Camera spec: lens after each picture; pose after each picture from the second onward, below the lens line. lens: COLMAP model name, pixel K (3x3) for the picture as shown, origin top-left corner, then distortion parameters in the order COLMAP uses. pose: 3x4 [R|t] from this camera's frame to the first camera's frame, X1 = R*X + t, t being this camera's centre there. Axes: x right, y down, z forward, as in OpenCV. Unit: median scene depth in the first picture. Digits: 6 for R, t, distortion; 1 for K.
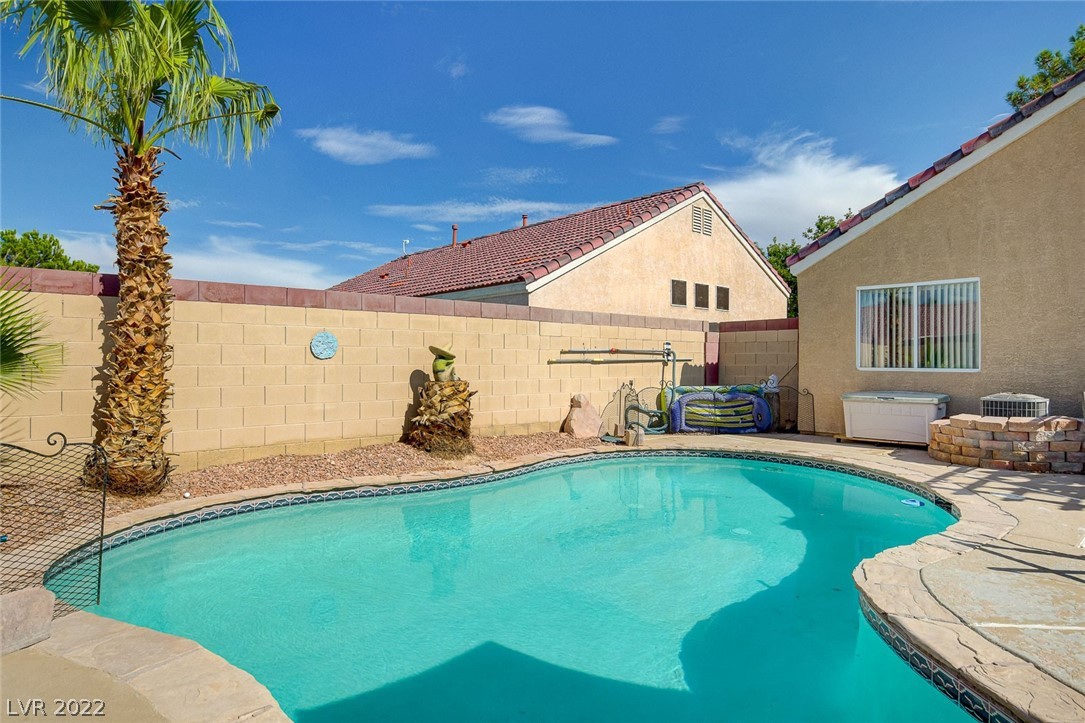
lens RADIAL K [[629.8, 0, 542.5], [0, 629.8, 361.5], [0, 0, 1]] dist [-0.017187, 0.000243]
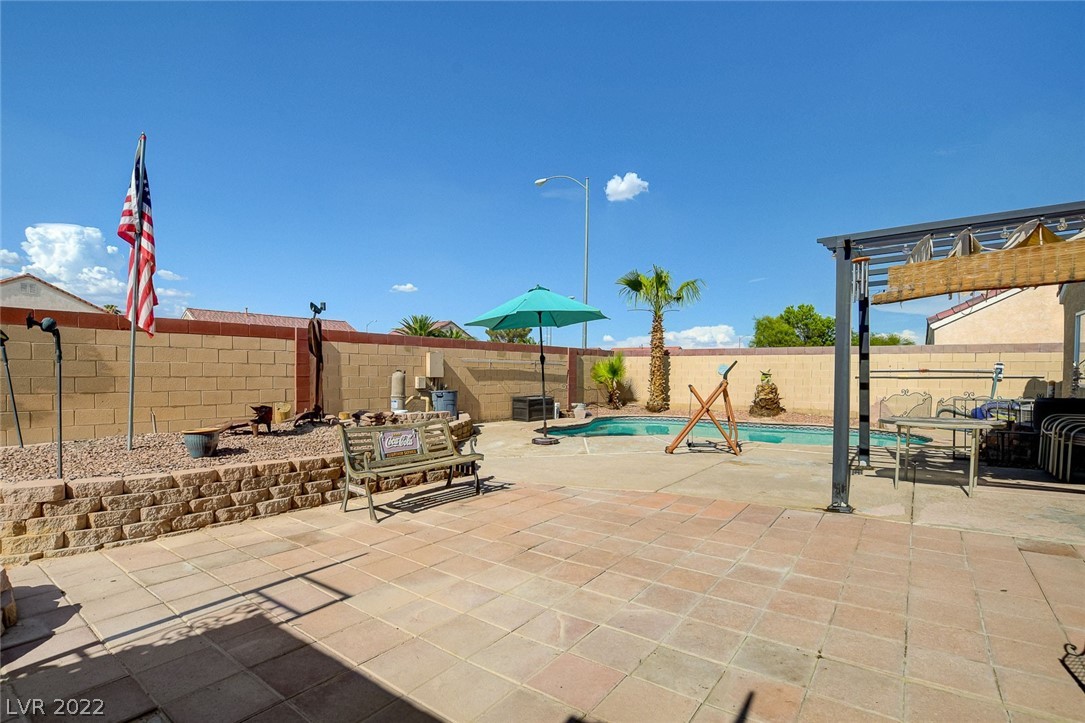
lens RADIAL K [[526.9, 0, 542.0], [0, 526.9, 380.0], [0, 0, 1]] dist [-0.023758, -0.000238]
pose [[0.202726, 0.013497, -0.979142, 1.424195], [-0.008634, 0.999891, 0.011995, -0.001372], [0.979197, 0.006022, 0.202820, -0.158969]]
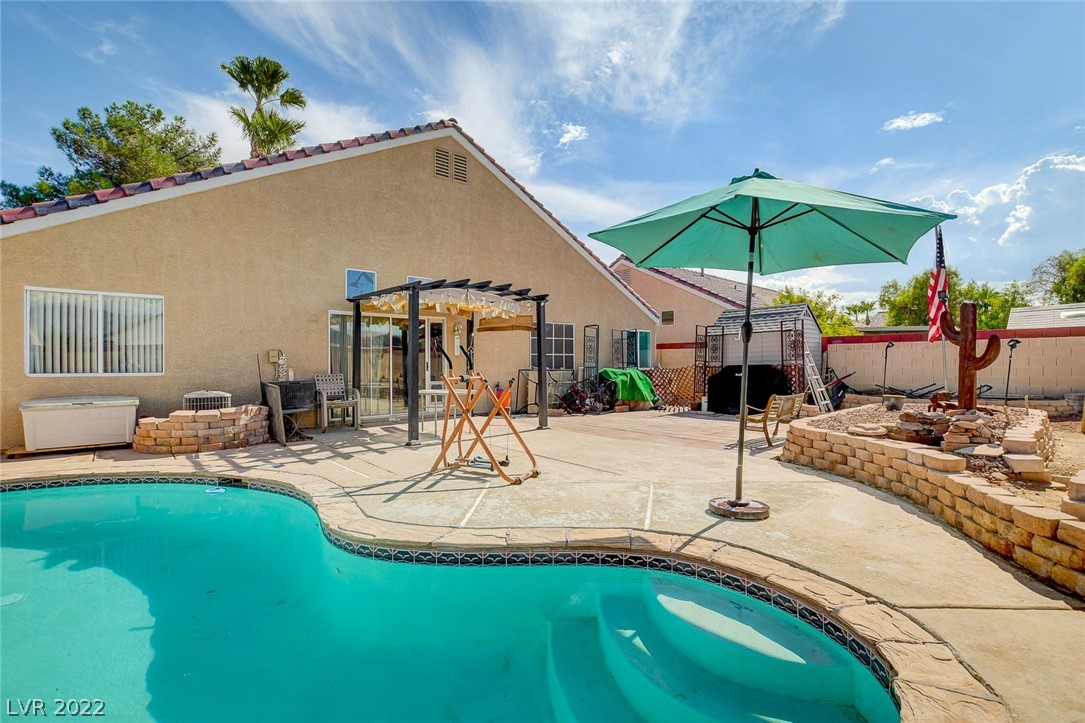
lens RADIAL K [[481.8, 0, 538.5], [0, 481.8, 365.8], [0, 0, 1]] dist [-0.017645, -0.000246]
pose [[0.022245, -0.002805, 0.999749, -0.196368], [0.005946, 0.999979, 0.002674, 0.000363], [-0.999735, 0.005885, 0.022261, 0.268813]]
